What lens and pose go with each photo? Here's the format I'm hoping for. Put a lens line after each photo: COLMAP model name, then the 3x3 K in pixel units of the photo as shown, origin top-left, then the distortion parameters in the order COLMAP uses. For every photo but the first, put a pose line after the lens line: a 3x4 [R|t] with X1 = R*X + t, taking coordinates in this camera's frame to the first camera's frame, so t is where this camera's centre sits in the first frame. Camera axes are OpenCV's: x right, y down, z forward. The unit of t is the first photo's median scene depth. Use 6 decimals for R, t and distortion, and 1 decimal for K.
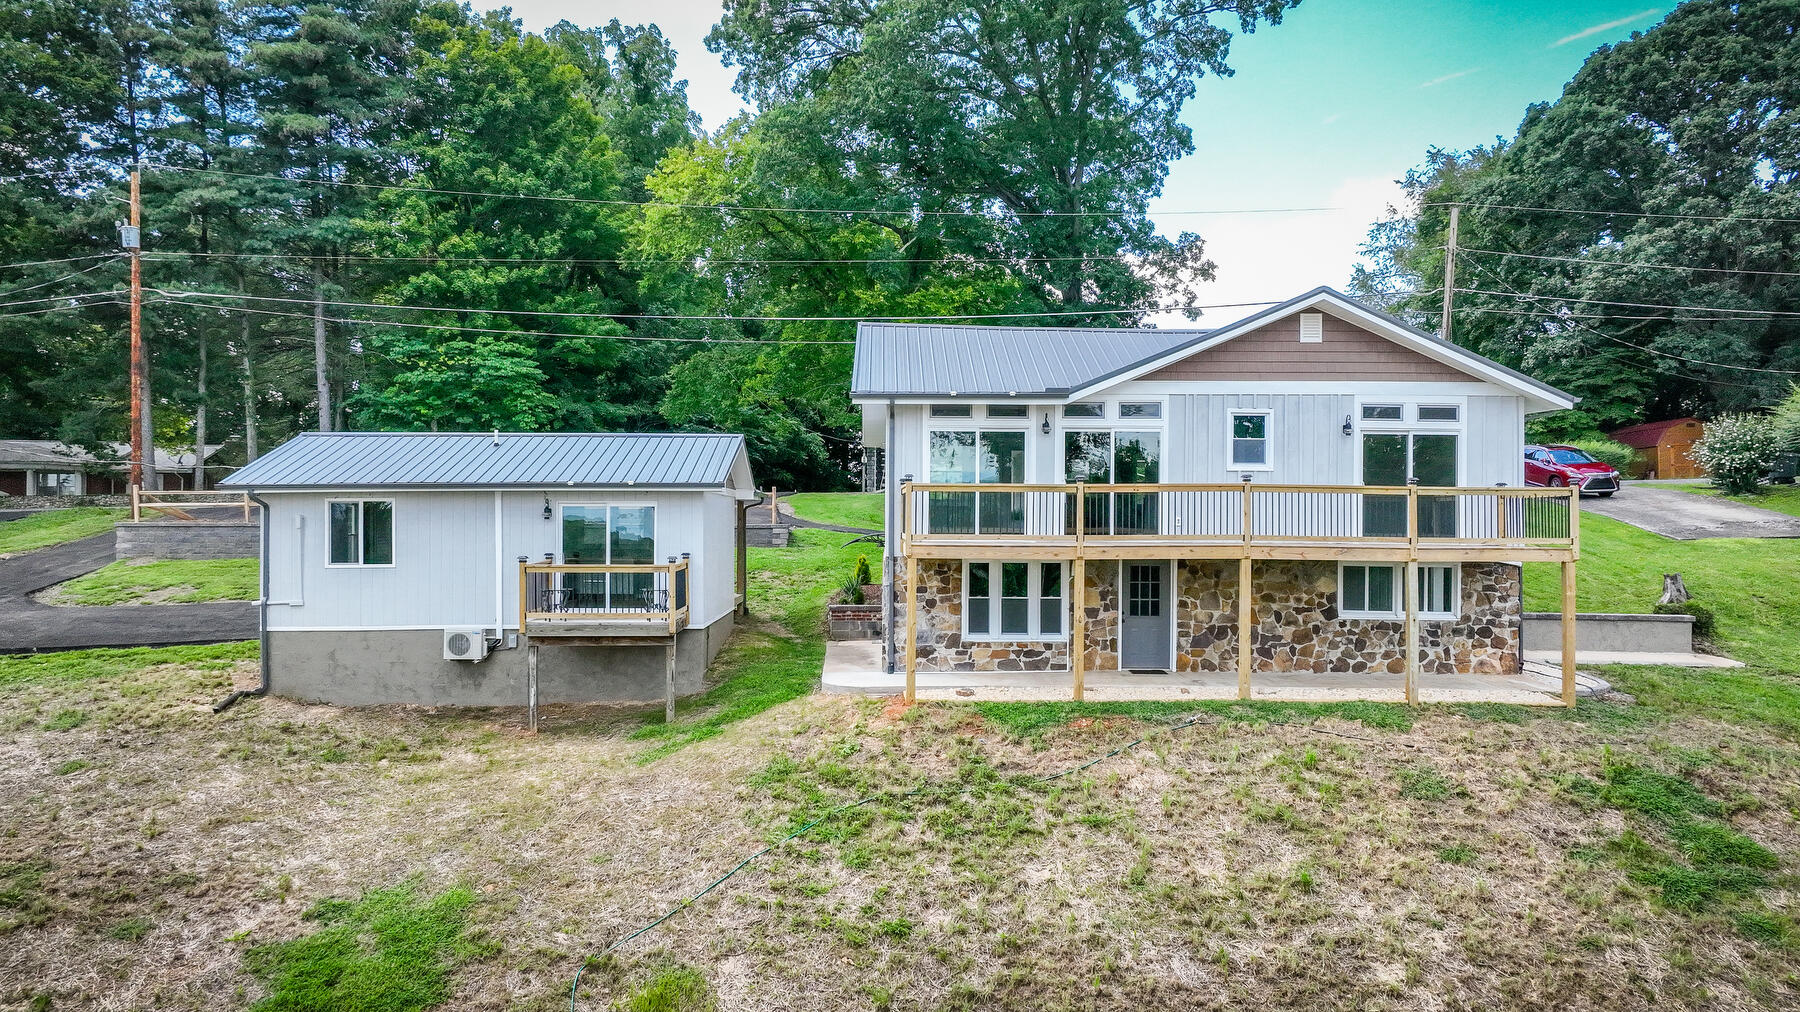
lens RADIAL K [[1341.6, 0, 908.0], [0, 1341.6, 511.2], [0, 0, 1]] dist [-0.007755, 0.027625]
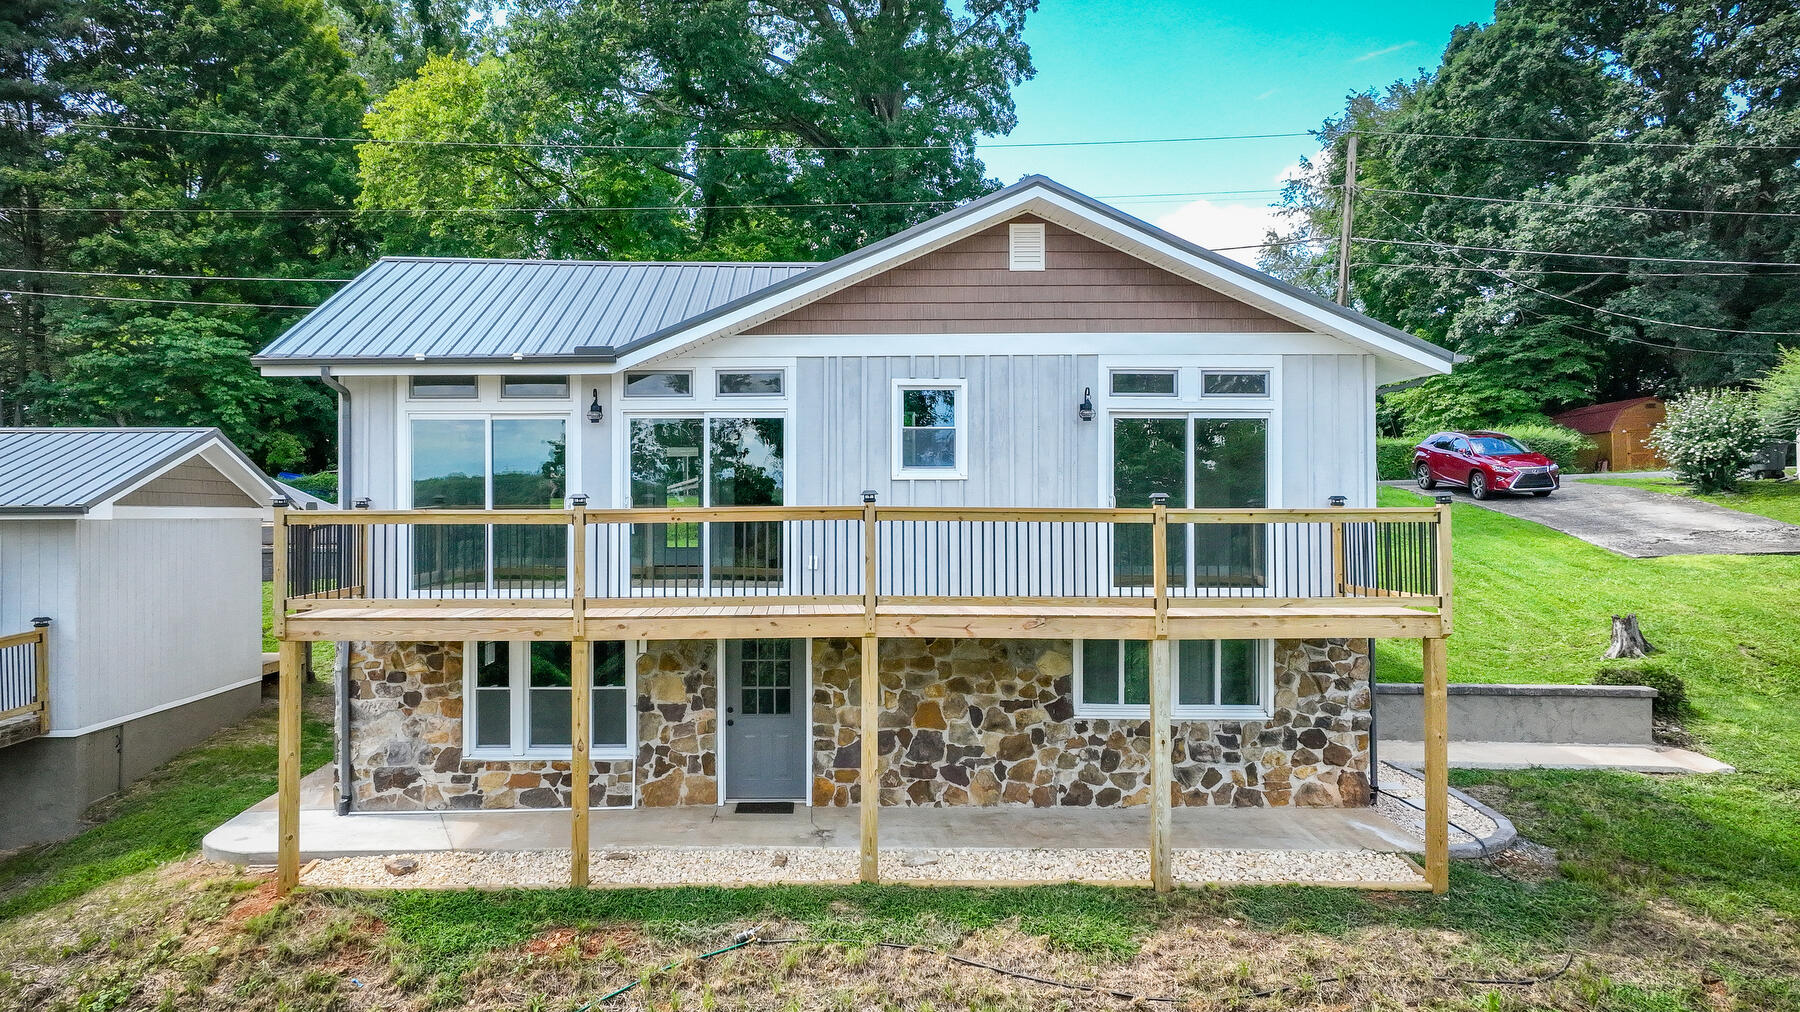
lens RADIAL K [[1265.7, 0, 897.5], [0, 1265.7, 499.2], [0, 0, 1]] dist [-0.000574, 0.012777]
pose [[0.999915, -0.008554, -0.009811, 0.204708], [0.008566, 0.999963, 0.001266, -0.018311], [0.009799, -0.001350, 0.999951, 0.347373]]
